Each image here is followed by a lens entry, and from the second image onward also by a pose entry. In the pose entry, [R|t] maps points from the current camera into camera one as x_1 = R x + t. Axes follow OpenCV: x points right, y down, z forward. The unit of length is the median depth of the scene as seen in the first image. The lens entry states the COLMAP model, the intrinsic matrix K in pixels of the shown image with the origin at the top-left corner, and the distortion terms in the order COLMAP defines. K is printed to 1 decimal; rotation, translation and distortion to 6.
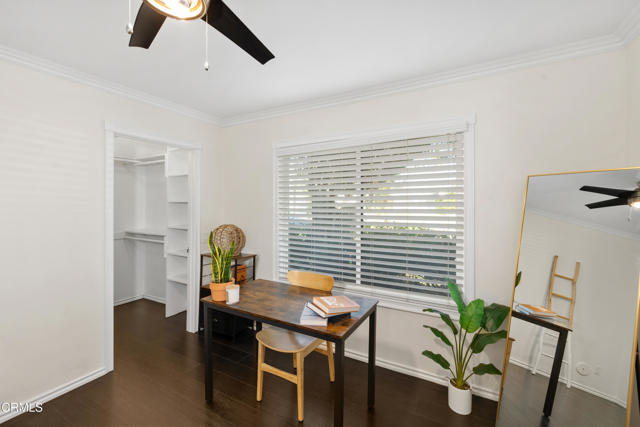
lens RADIAL K [[266.5, 0, 318.9], [0, 266.5, 199.4], [0, 0, 1]] dist [-0.017361, -0.000052]
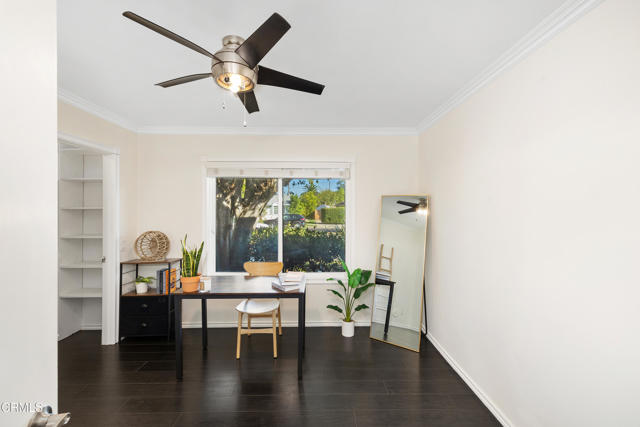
lens RADIAL K [[288.4, 0, 320.0], [0, 288.4, 213.5], [0, 0, 1]] dist [-0.000342, -0.000055]
pose [[0.841672, -0.004428, 0.539971, -0.563626], [-0.013060, 0.999507, 0.028554, -0.020005], [-0.539831, -0.031085, 0.841199, -0.395195]]
